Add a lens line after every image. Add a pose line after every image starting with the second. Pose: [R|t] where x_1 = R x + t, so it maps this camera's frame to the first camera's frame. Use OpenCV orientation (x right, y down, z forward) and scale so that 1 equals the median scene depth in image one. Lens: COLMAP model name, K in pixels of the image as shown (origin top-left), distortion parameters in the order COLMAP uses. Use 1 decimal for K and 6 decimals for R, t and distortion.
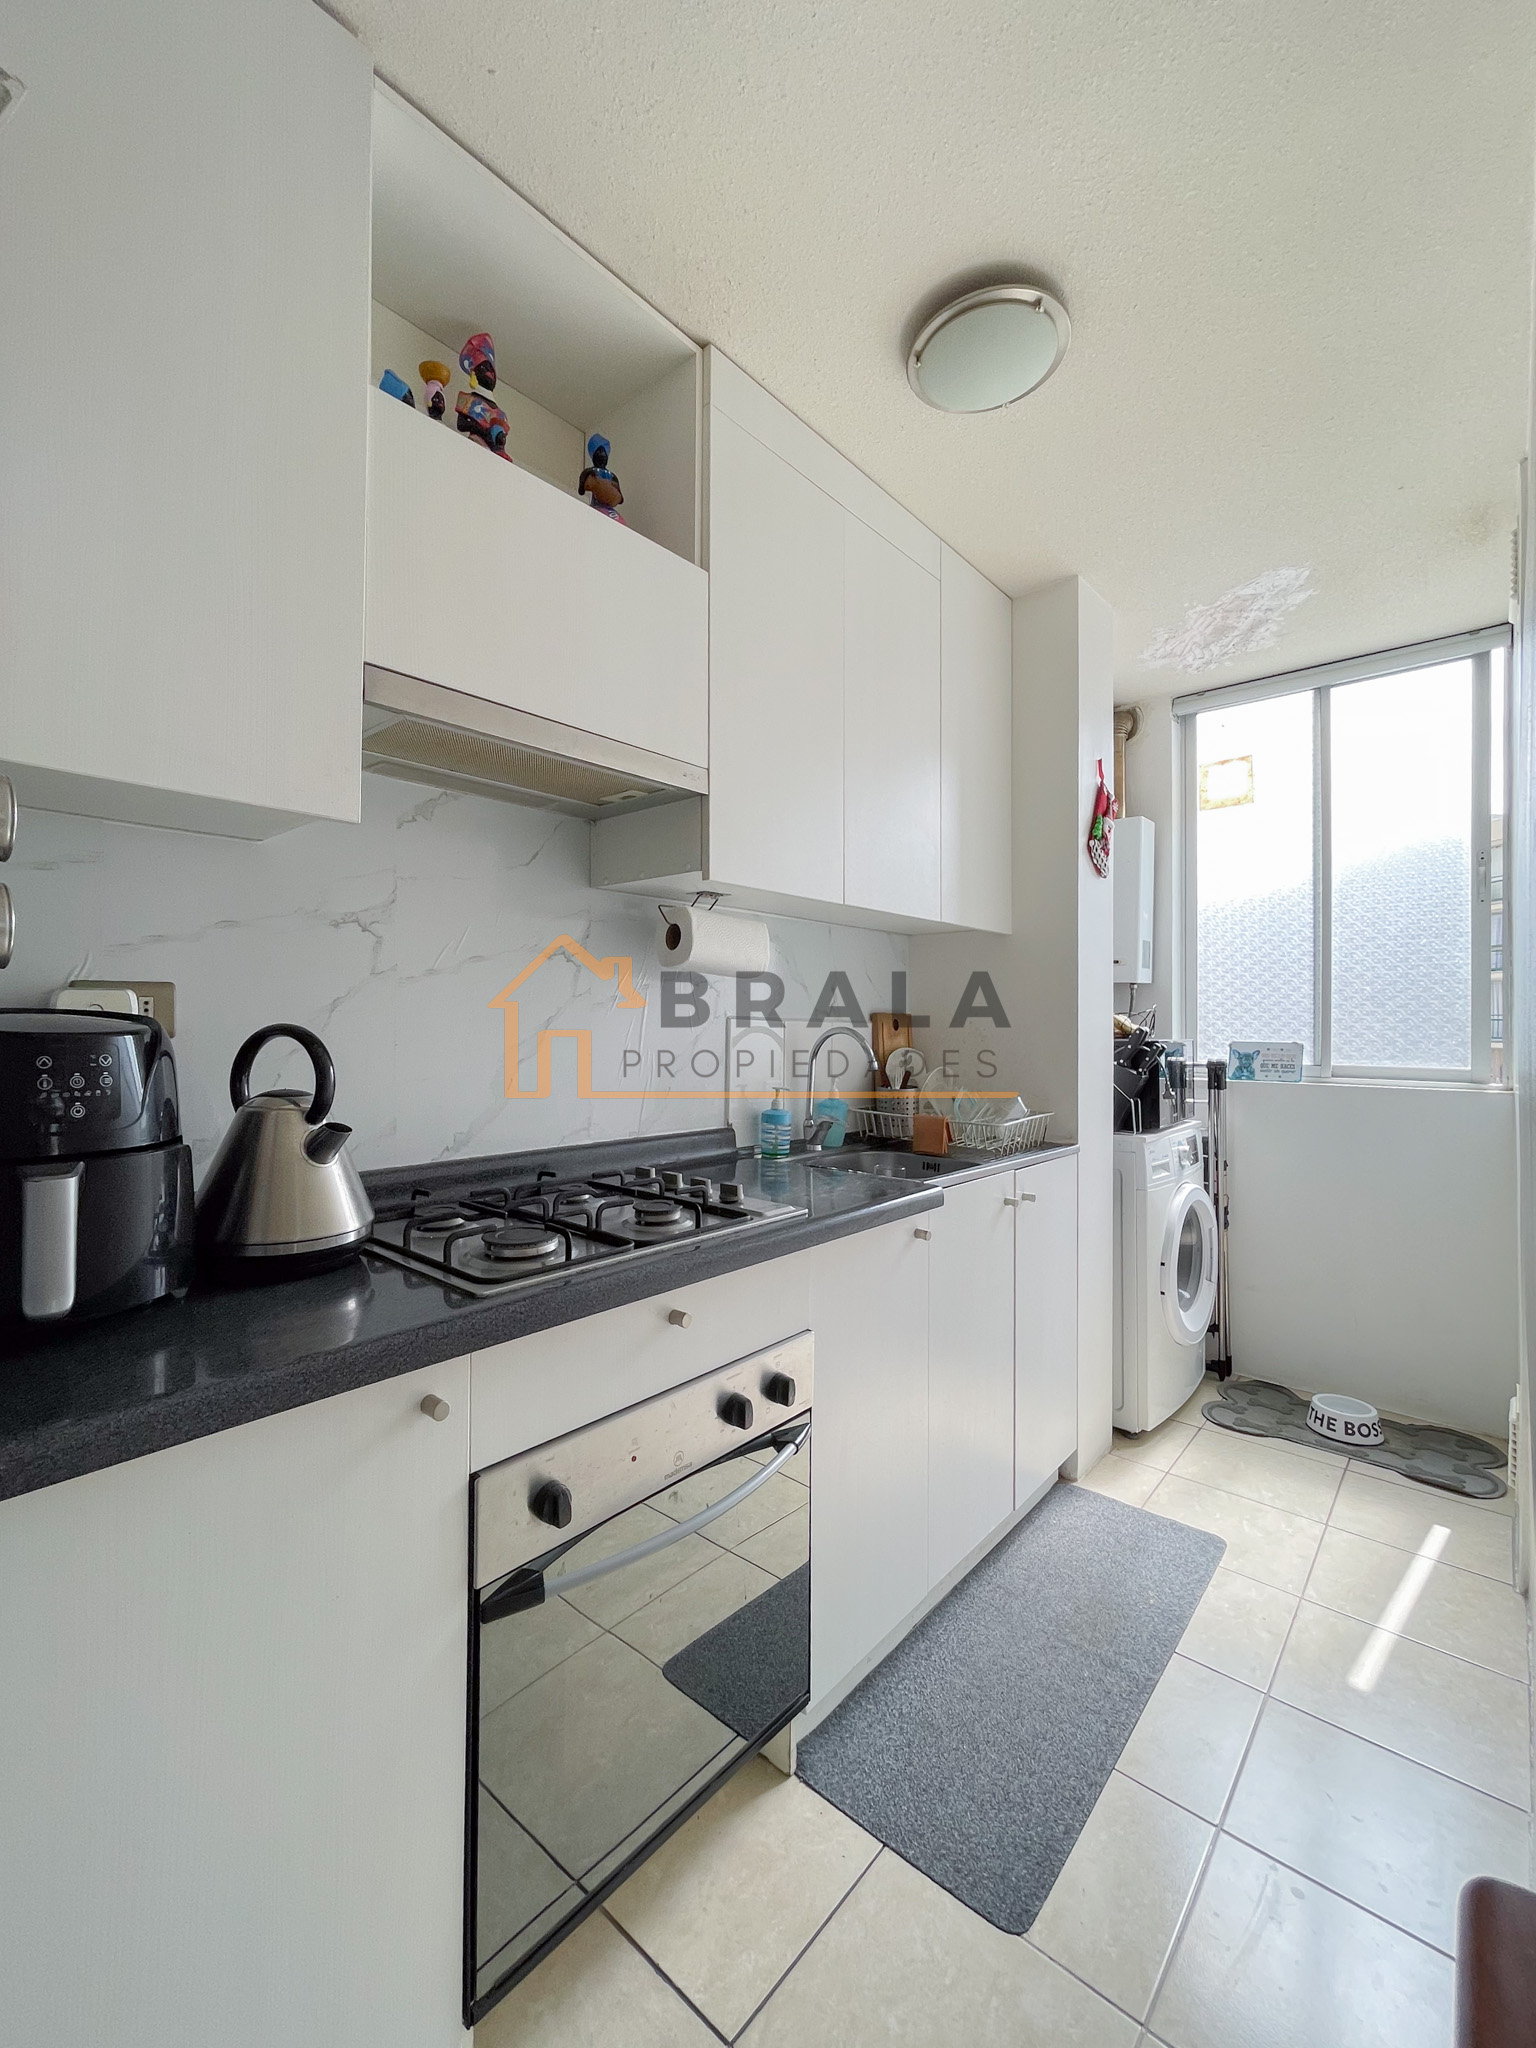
lens RADIAL K [[874.5, 0, 765.9], [0, 874.5, 996.2], [0, 0, 1]] dist [0.015149, -0.004805]
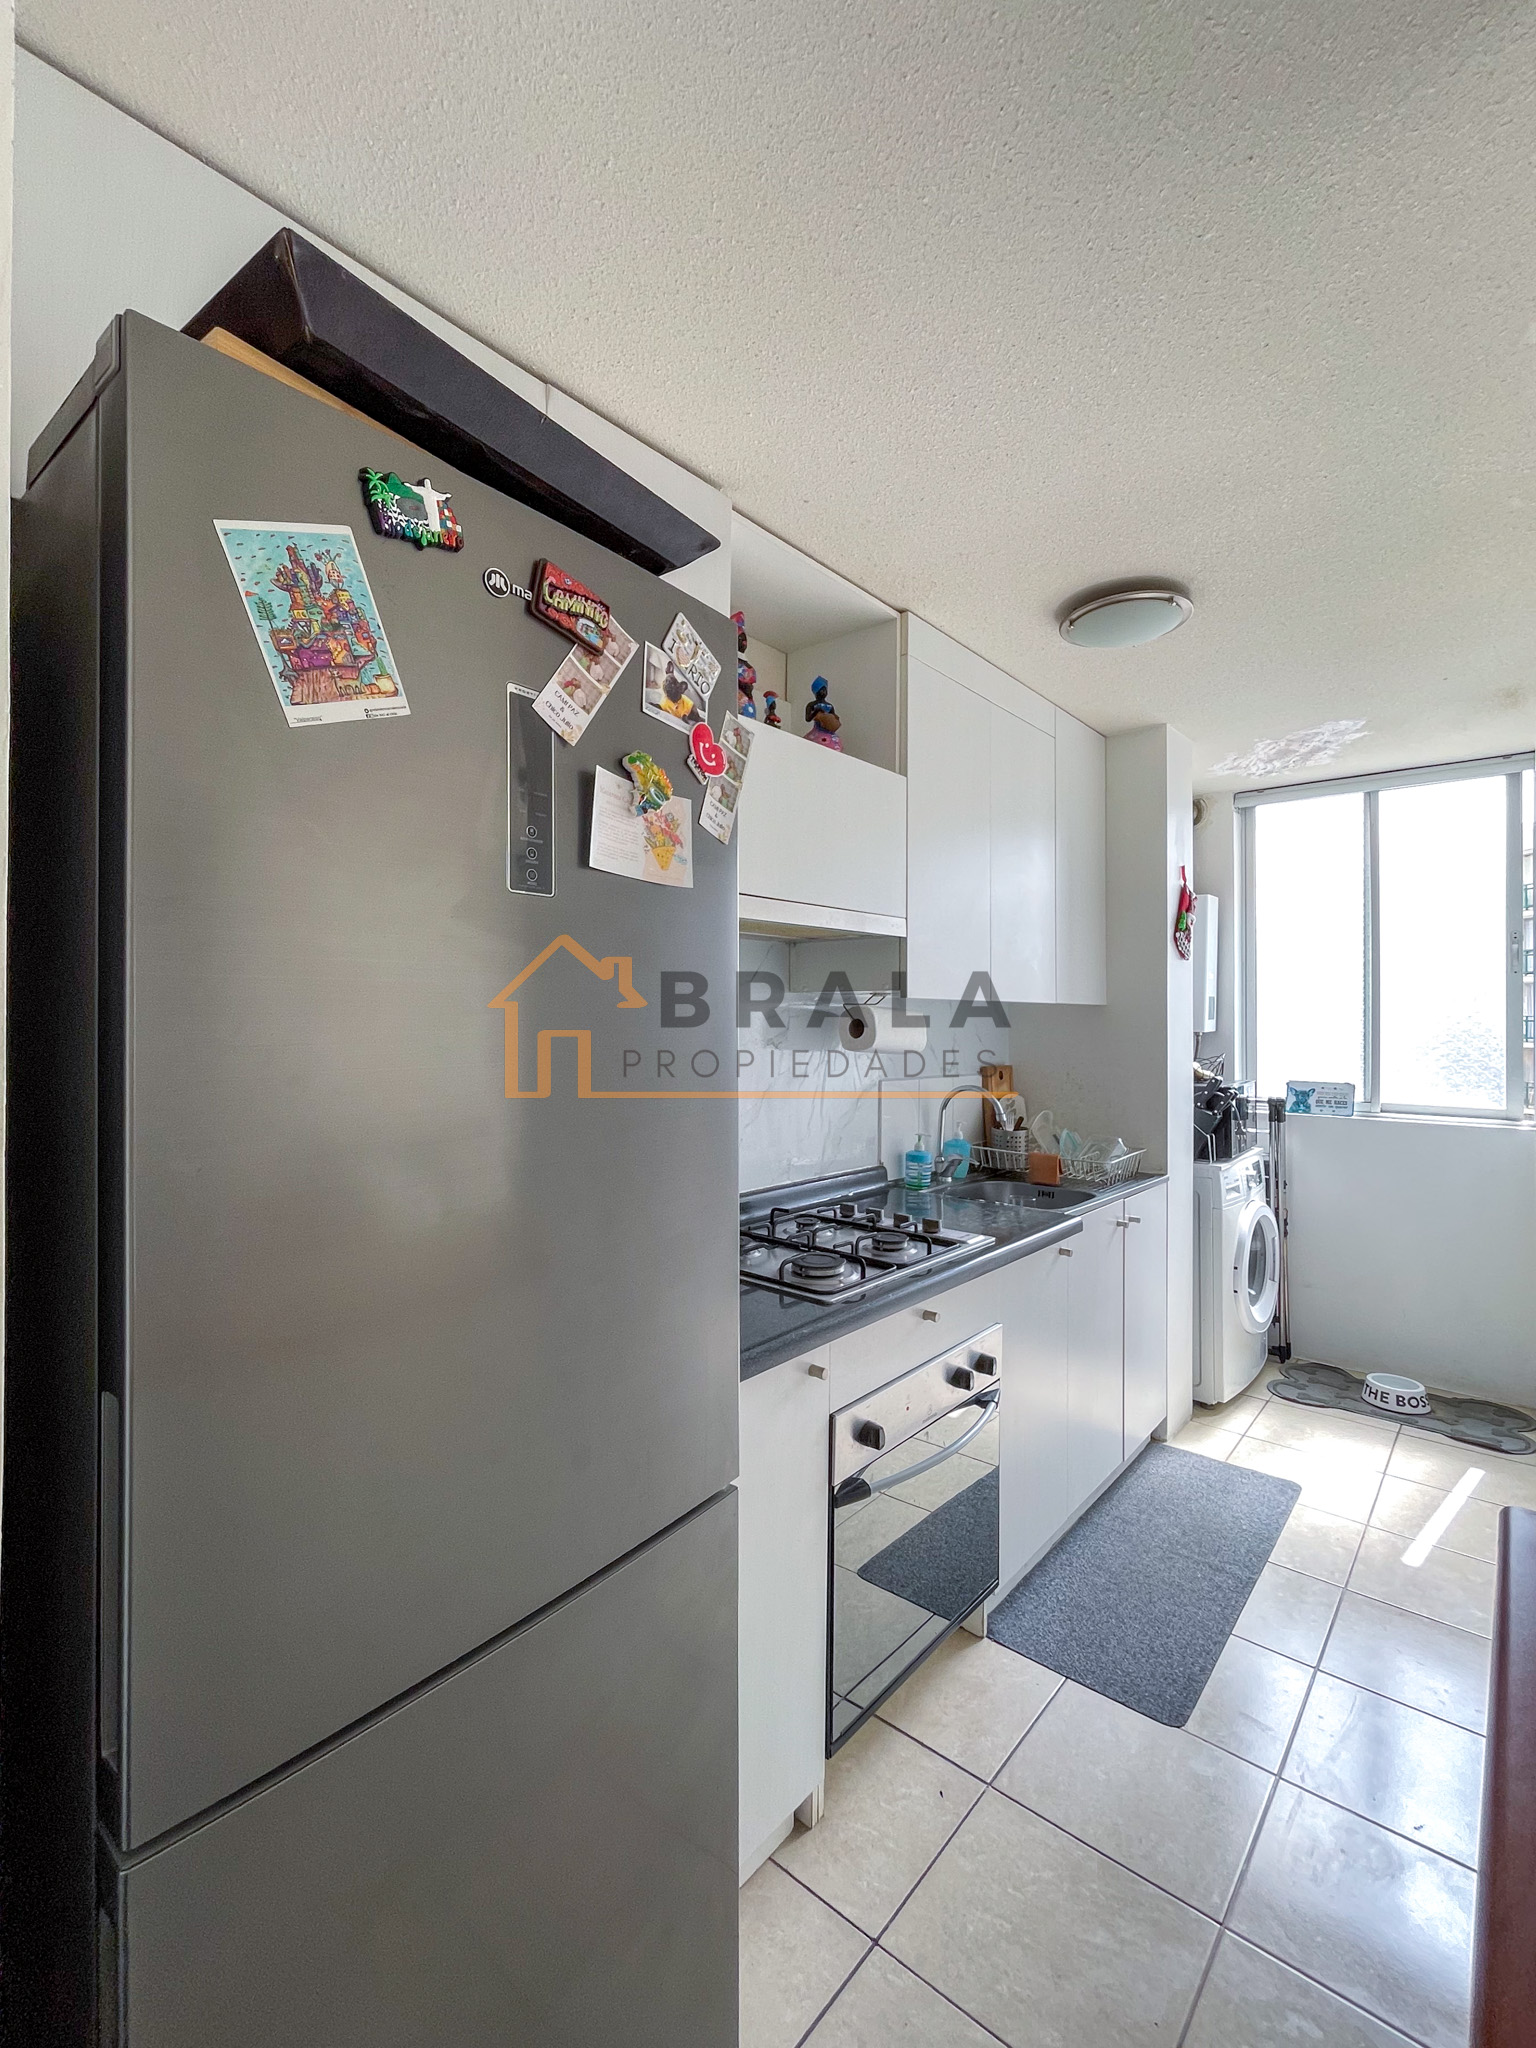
lens RADIAL K [[854.5, 0, 699.6], [0, 854.5, 1023.7], [0, 0, 1]] dist [0.010434, -0.000046]
pose [[0.996505, -0.028812, -0.078409, -0.204374], [0.031353, 0.999016, 0.031379, -0.104441], [0.077428, -0.033727, 0.996427, -0.258138]]
